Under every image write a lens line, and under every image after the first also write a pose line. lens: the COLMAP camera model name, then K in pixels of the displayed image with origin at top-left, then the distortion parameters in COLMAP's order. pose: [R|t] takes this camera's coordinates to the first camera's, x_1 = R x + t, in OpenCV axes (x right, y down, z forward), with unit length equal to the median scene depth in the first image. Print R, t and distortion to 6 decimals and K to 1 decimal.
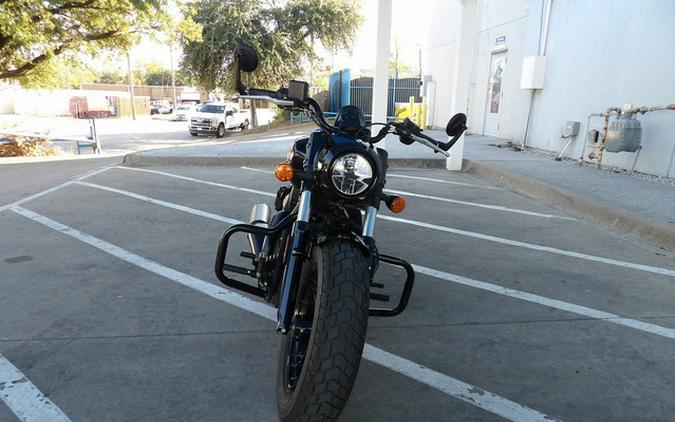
lens RADIAL K [[488.1, 0, 333.3], [0, 488.1, 246.1], [0, 0, 1]] dist [-0.026646, 0.046569]
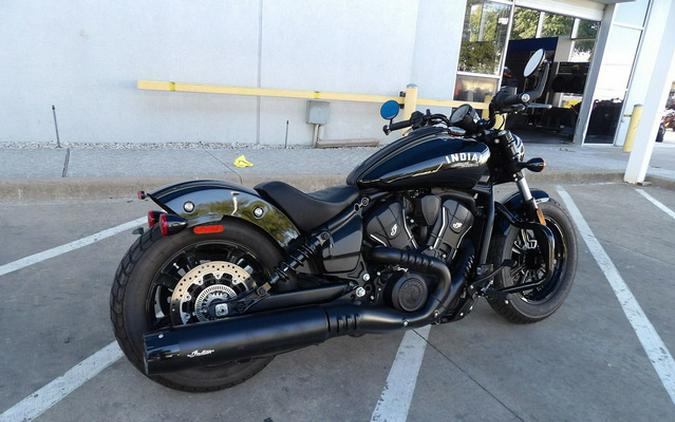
lens RADIAL K [[488.1, 0, 333.3], [0, 488.1, 246.1], [0, 0, 1]] dist [-0.026646, 0.046569]
pose [[-0.363043, -0.349013, 0.863938, -0.132658], [0.188138, 0.880645, 0.434821, -0.076165], [-0.912581, 0.320398, -0.254049, 0.232563]]
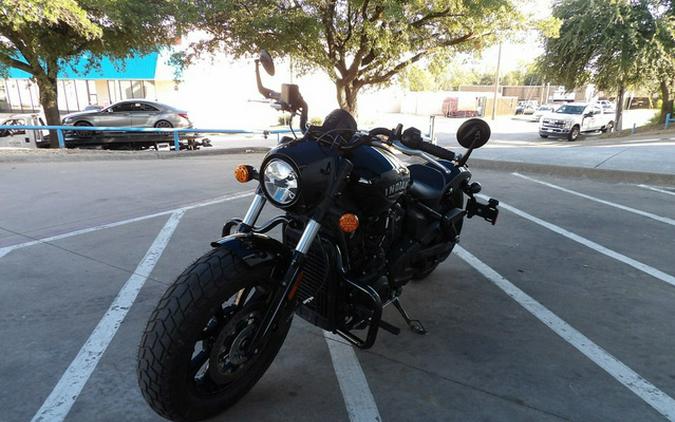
lens RADIAL K [[490.5, 0, 334.3], [0, 490.5, 243.6], [0, 0, 1]] dist [-0.029658, 0.054620]
pose [[0.757463, 0.175942, -0.628725, 0.090234], [-0.179923, 0.981968, 0.058029, -0.012679], [0.627597, 0.069167, 0.775460, 0.041045]]
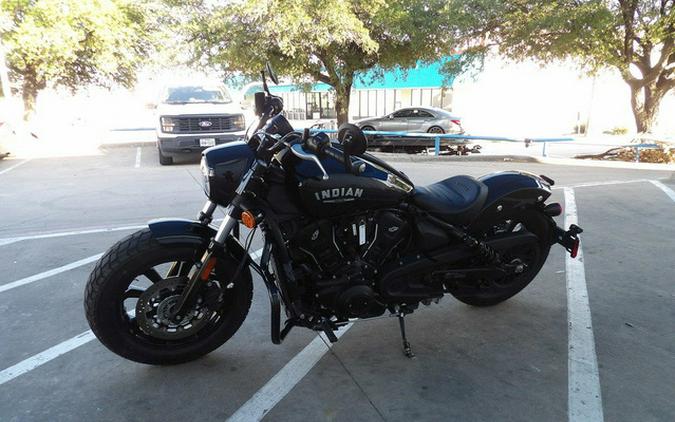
lens RADIAL K [[490.5, 0, 334.3], [0, 490.5, 243.6], [0, 0, 1]] dist [-0.029658, 0.054620]
pose [[0.264327, 0.245958, -0.932543, 0.143381], [-0.261901, 0.948904, 0.176037, -0.033530], [0.928191, 0.197703, 0.315238, 0.116408]]
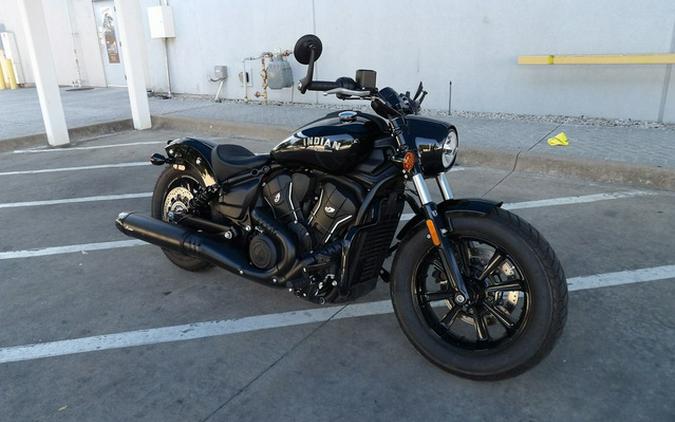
lens RADIAL K [[483.4, 0, 333.4], [0, 483.4, 188.4], [0, 0, 1]] dist [0.002893, 0.002973]
pose [[0.662570, -0.270068, 0.698616, -0.114778], [0.267496, 0.956541, 0.116082, -0.031784], [-0.699605, 0.109964, 0.706018, 0.049794]]
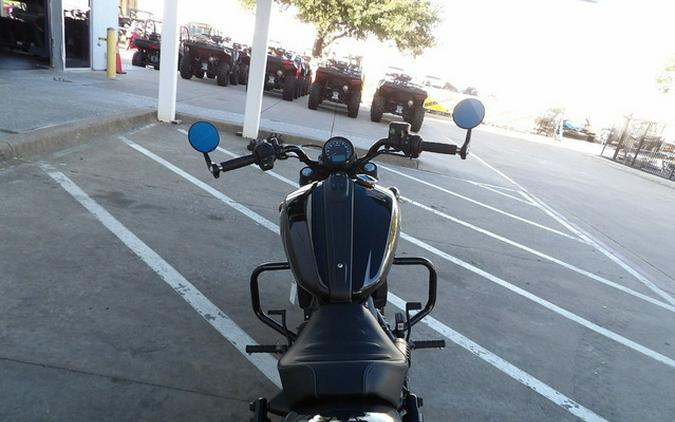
lens RADIAL K [[488.1, 0, 333.3], [0, 488.1, 246.1], [0, 0, 1]] dist [-0.026646, 0.046569]
pose [[-0.973194, -0.227719, 0.032203, -0.003432], [-0.161859, 0.777641, 0.607517, -0.094722], [-0.163385, 0.586020, -0.793654, 0.256175]]
